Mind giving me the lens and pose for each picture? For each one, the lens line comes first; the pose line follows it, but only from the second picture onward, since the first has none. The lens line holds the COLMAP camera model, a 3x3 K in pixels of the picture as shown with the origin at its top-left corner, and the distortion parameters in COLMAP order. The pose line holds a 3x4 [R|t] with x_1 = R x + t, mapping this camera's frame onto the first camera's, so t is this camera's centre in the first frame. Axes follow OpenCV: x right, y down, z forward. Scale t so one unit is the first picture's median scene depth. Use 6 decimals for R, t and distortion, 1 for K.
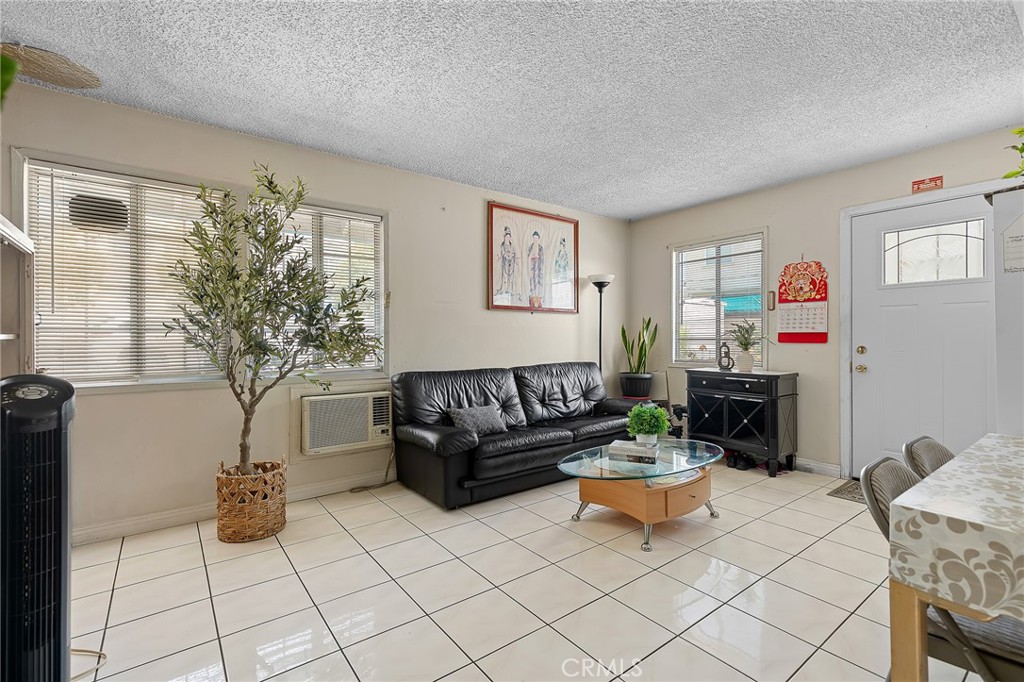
lens RADIAL K [[460.0, 0, 507.3], [0, 460.0, 337.1], [0, 0, 1]] dist [0.007083, -0.000603]
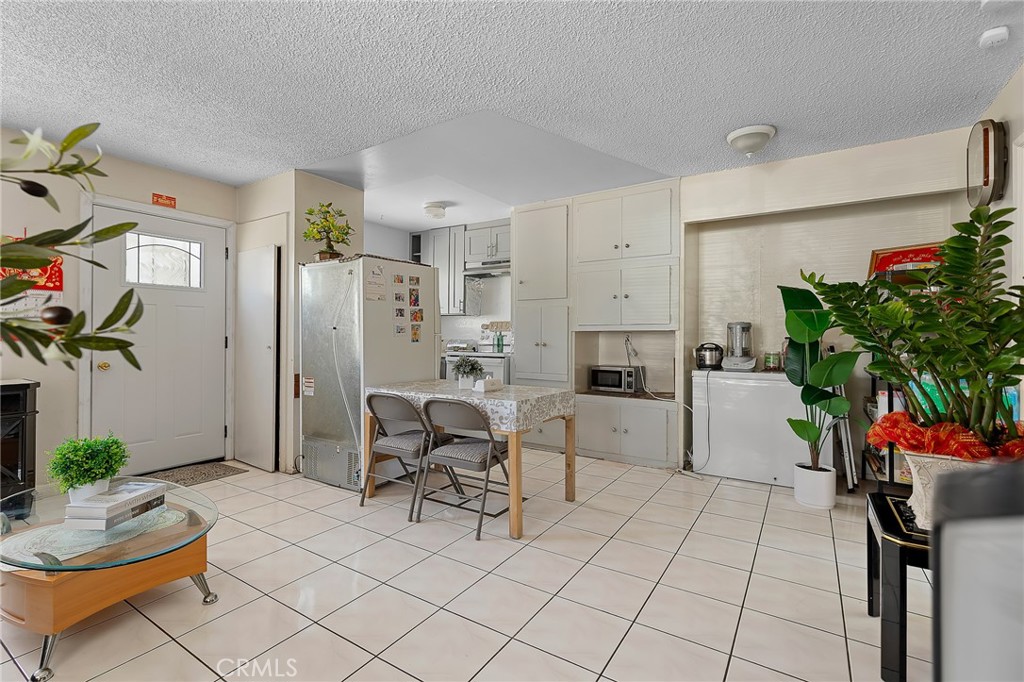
lens RADIAL K [[460.0, 0, 512.7], [0, 460.0, 334.4], [0, 0, 1]] dist [0.007083, -0.000603]
pose [[-0.350260, 0.003322, 0.936647, -0.396247], [-0.003133, 0.999984, -0.004718, 0.003186], [-0.936647, -0.004587, -0.350244, 0.505656]]
